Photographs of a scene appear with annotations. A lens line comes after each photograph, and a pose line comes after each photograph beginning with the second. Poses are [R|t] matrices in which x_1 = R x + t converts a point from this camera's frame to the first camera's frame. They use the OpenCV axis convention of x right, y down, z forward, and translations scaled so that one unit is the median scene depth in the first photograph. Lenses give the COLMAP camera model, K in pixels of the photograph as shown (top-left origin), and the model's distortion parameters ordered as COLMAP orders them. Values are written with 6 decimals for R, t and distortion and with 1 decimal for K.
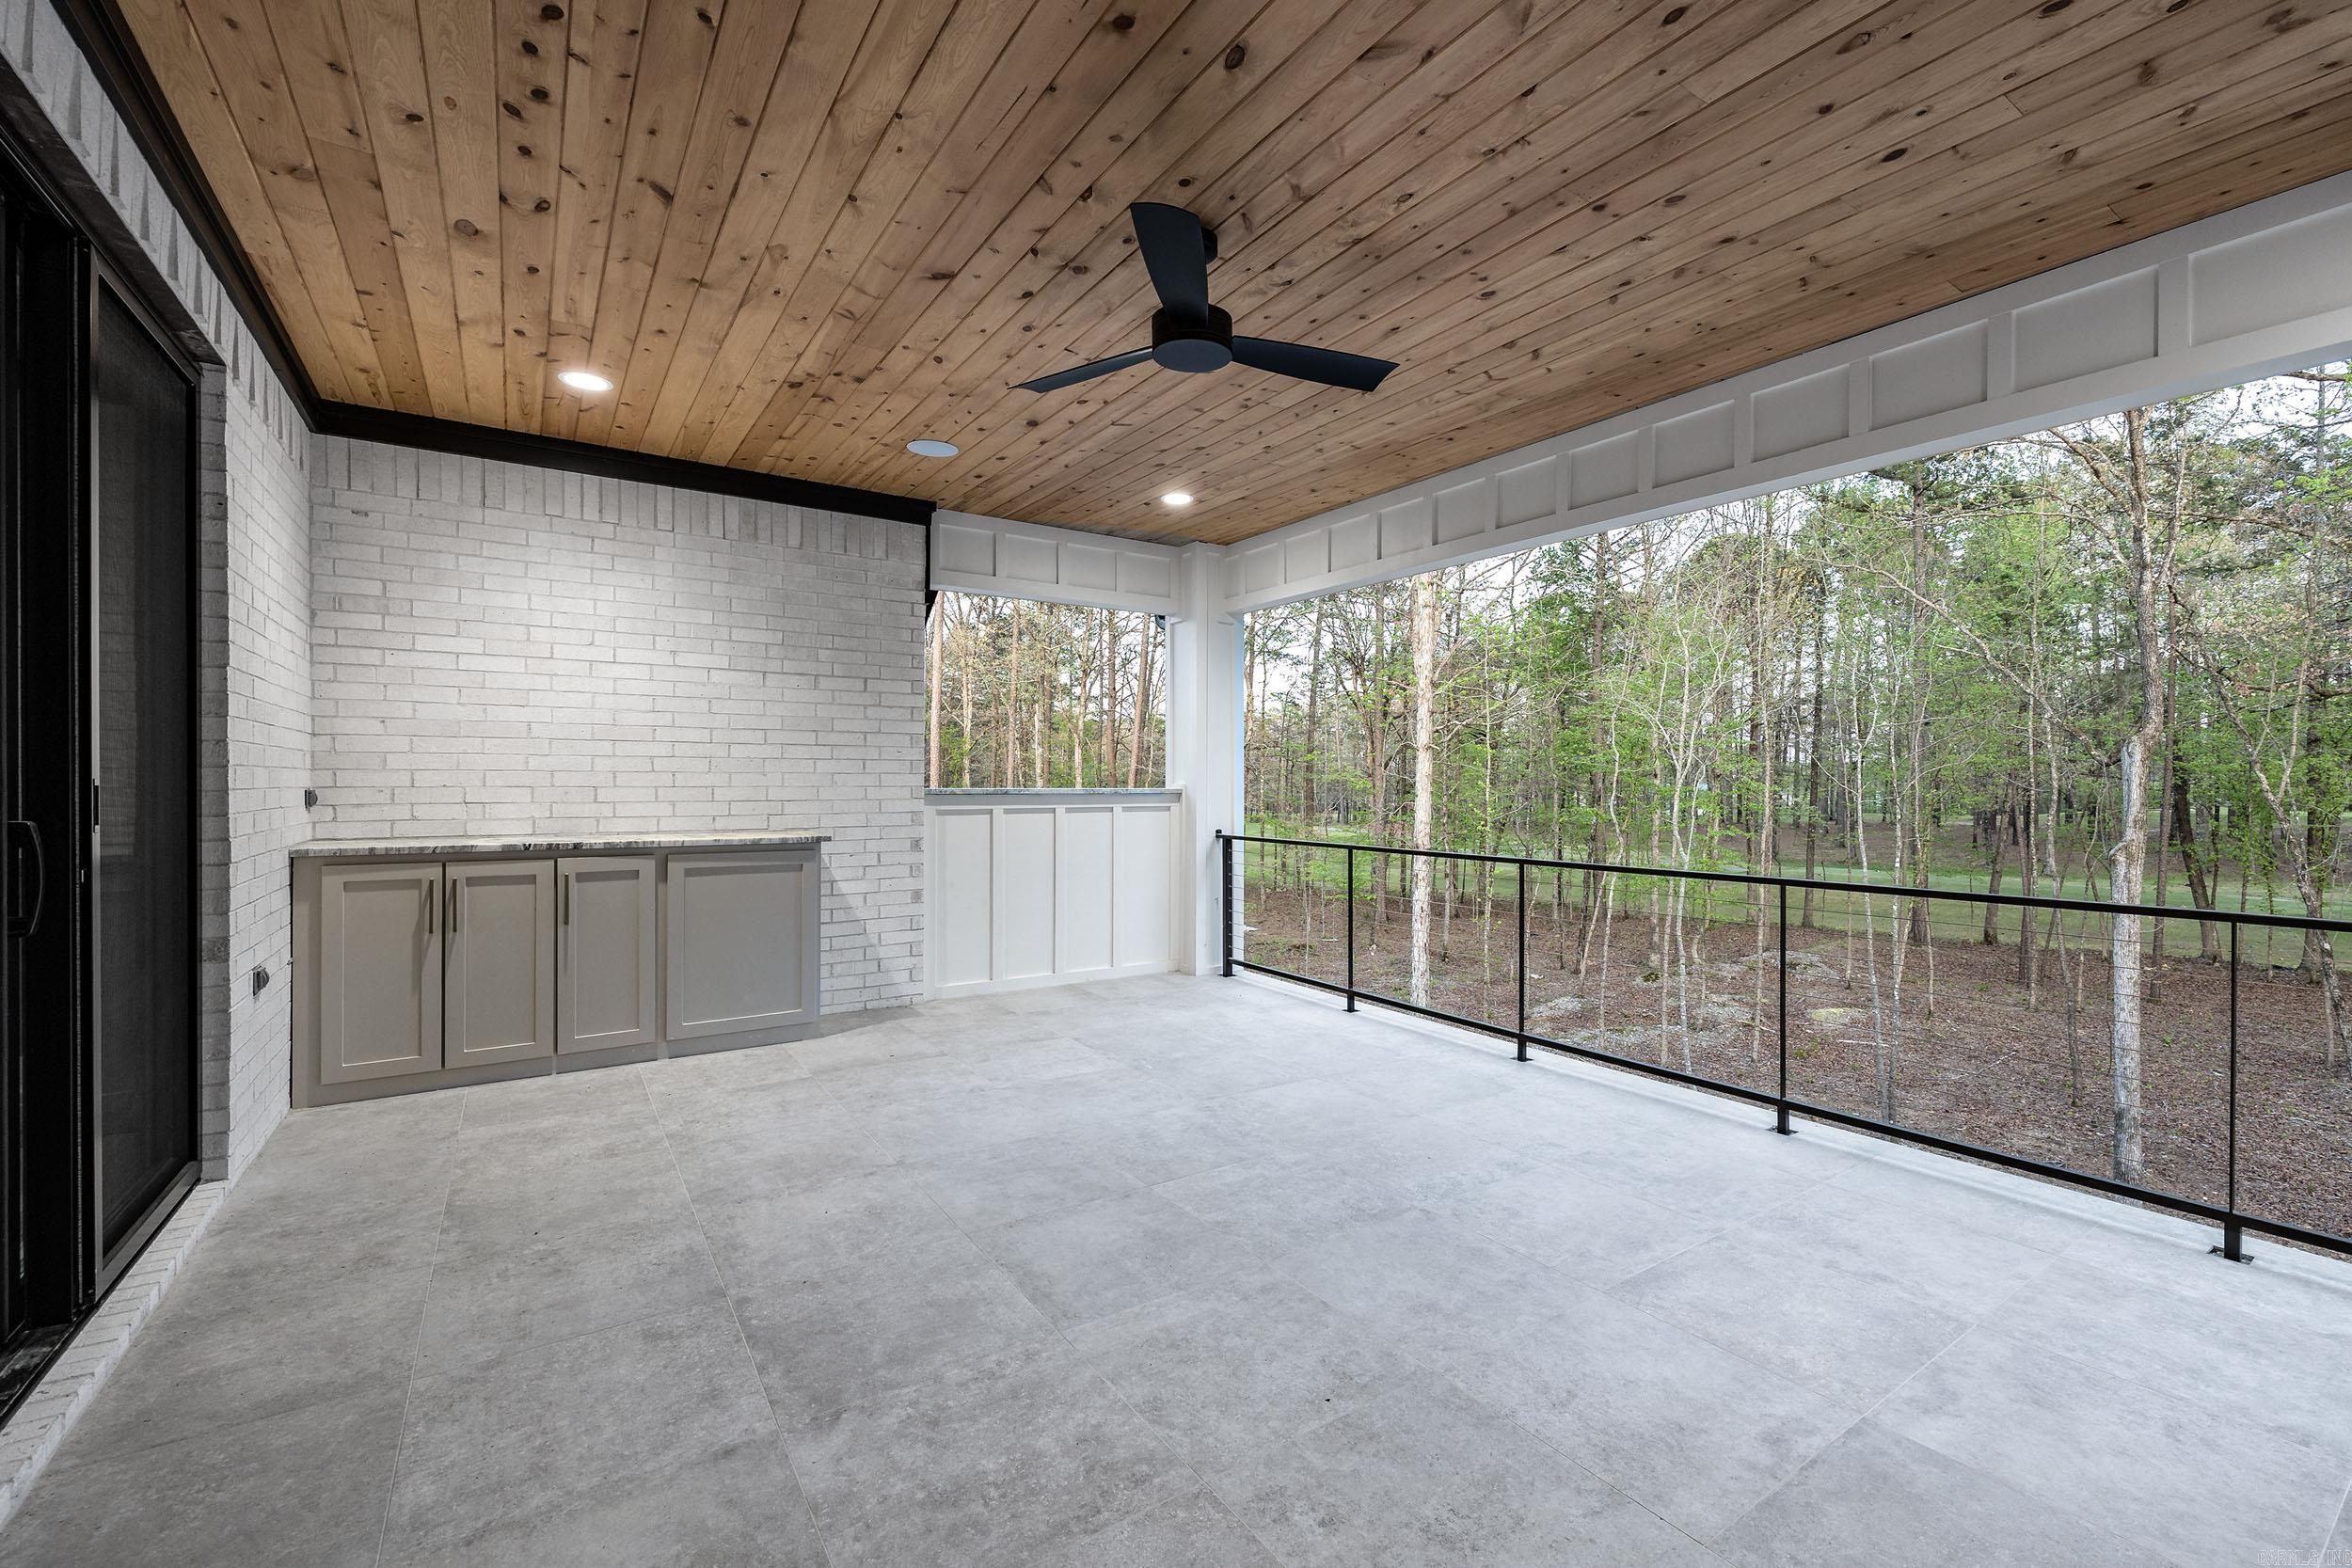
lens RADIAL K [[966.8, 0, 1168.2], [0, 966.8, 791.4], [0, 0, 1]] dist [-0.003479, 0.000392]
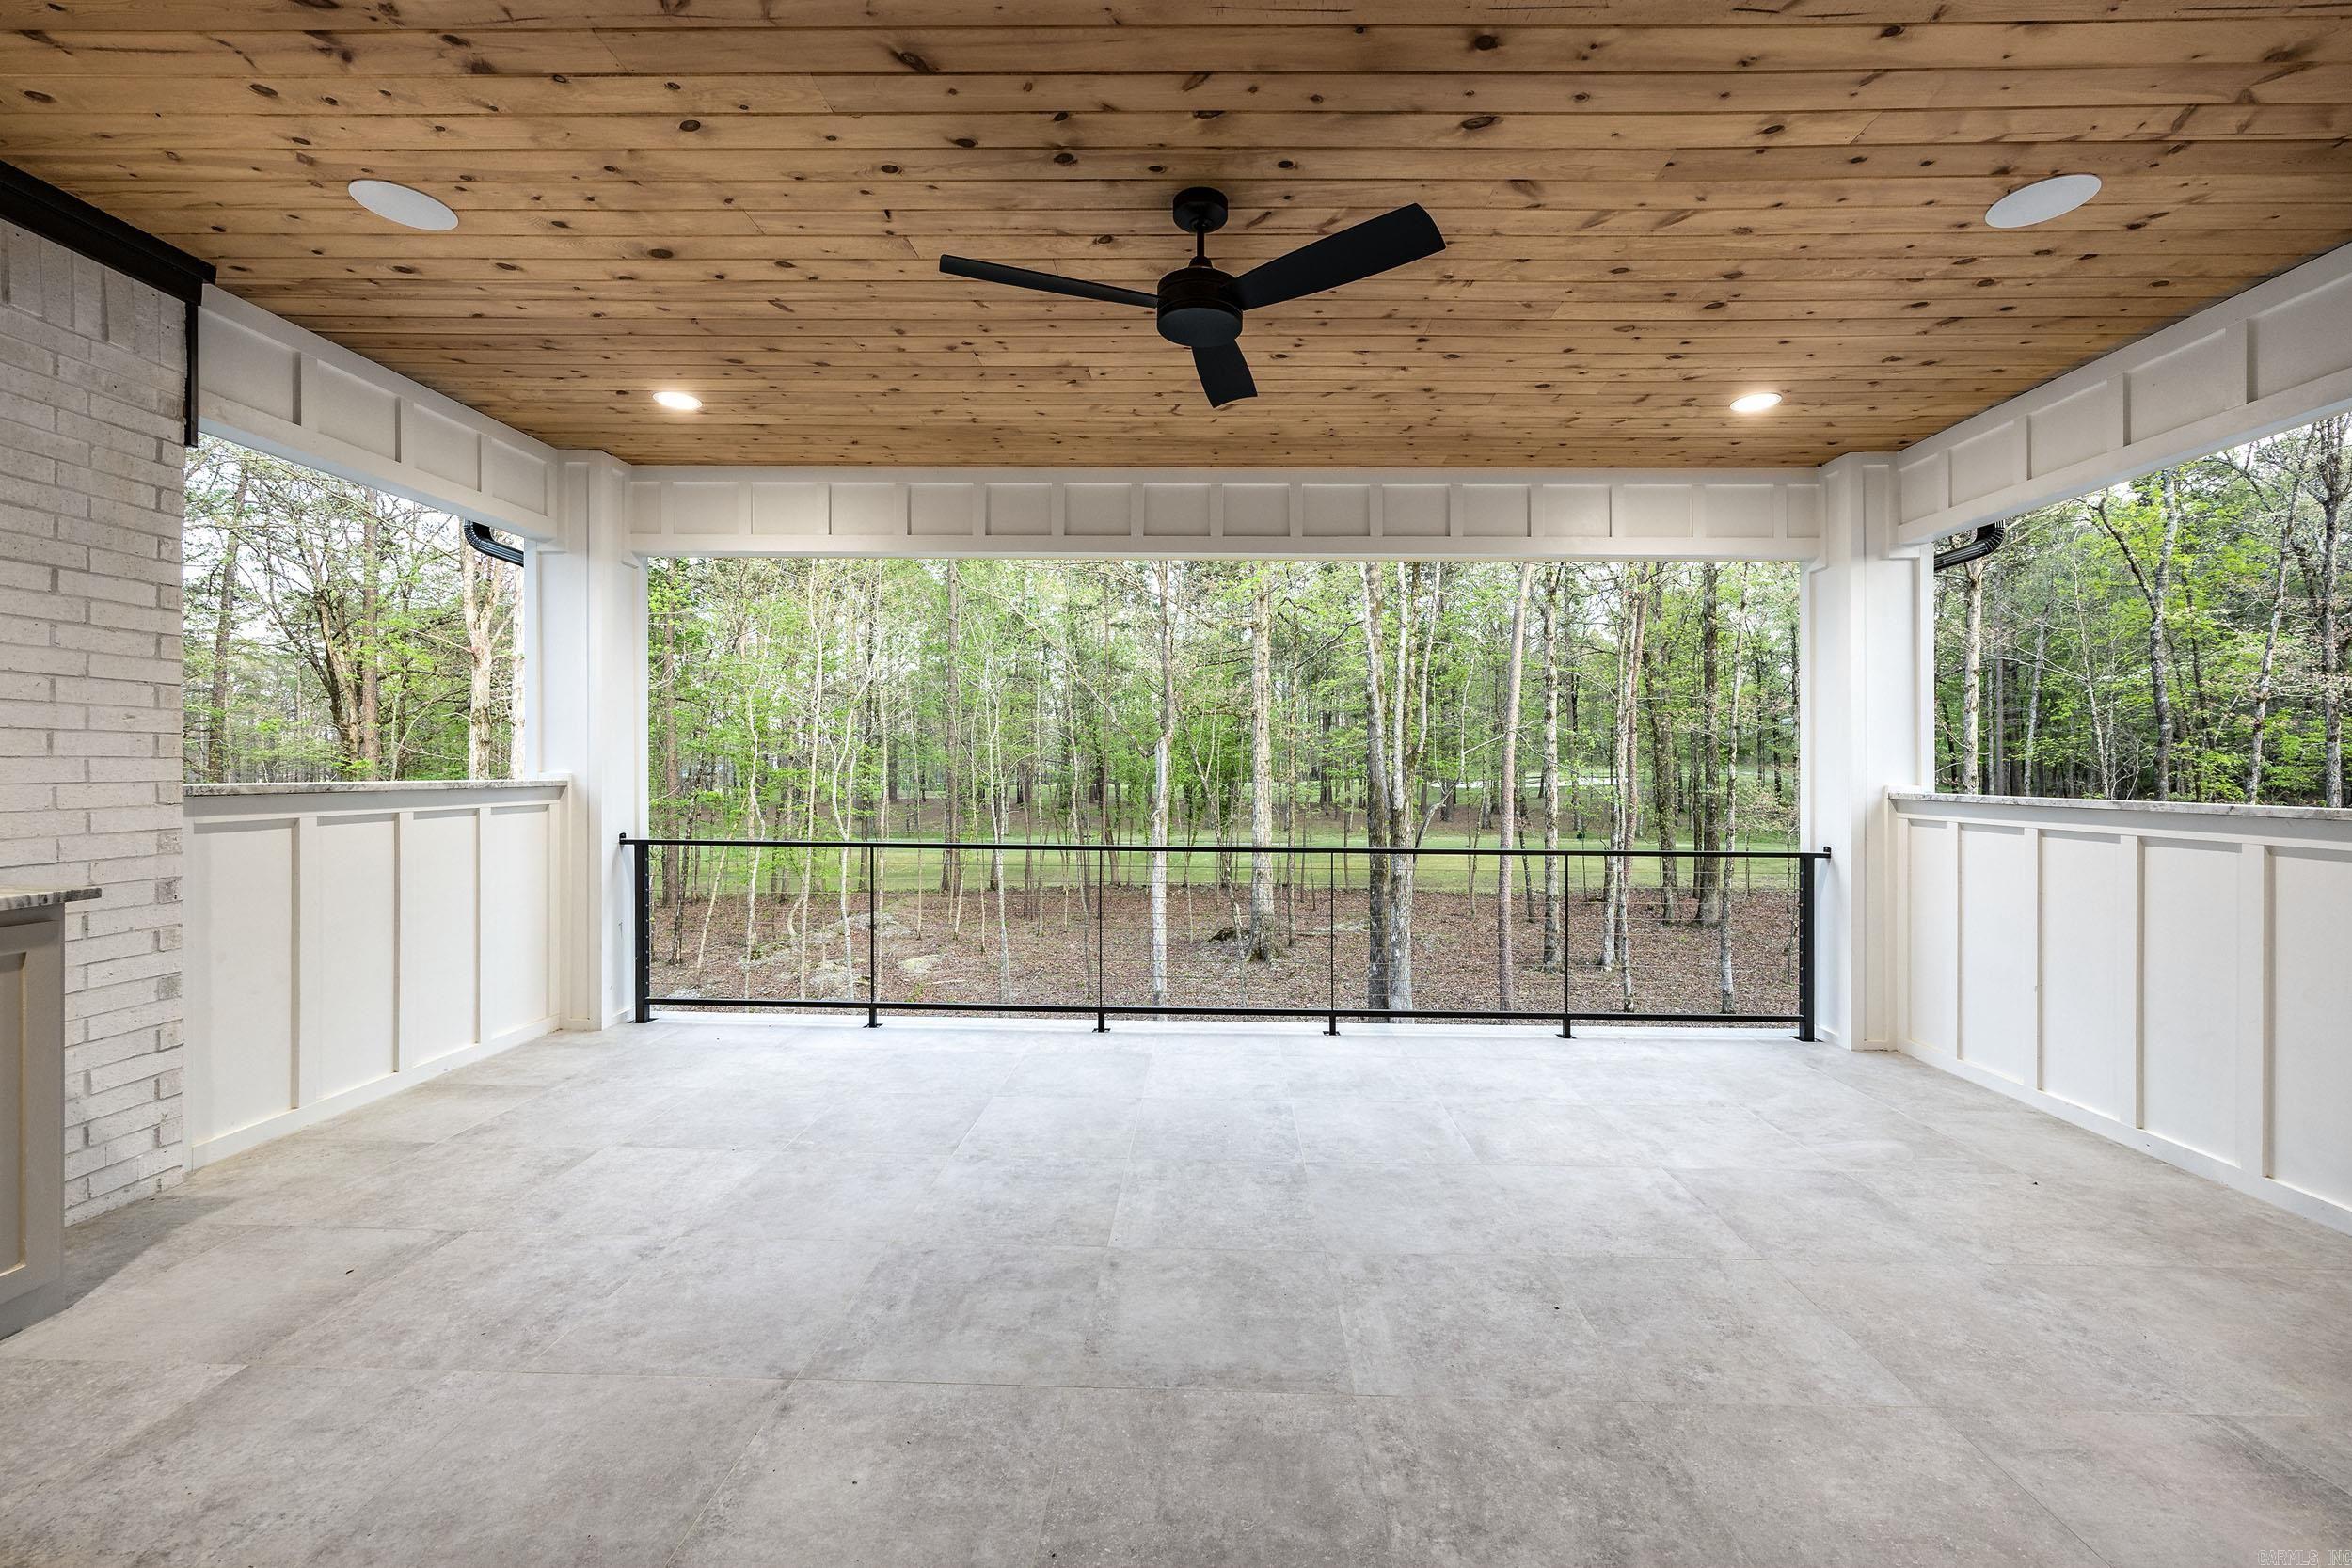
lens RADIAL K [[966.8, 0, 1172.4], [0, 966.8, 769.5], [0, 0, 1]] dist [-0.003479, 0.000392]
pose [[0.584948, 0.001187, 0.811070, -0.503109], [0.000201, 0.999999, -0.001608, -0.015231], [-0.811071, 0.001103, 0.584947, 0.320384]]
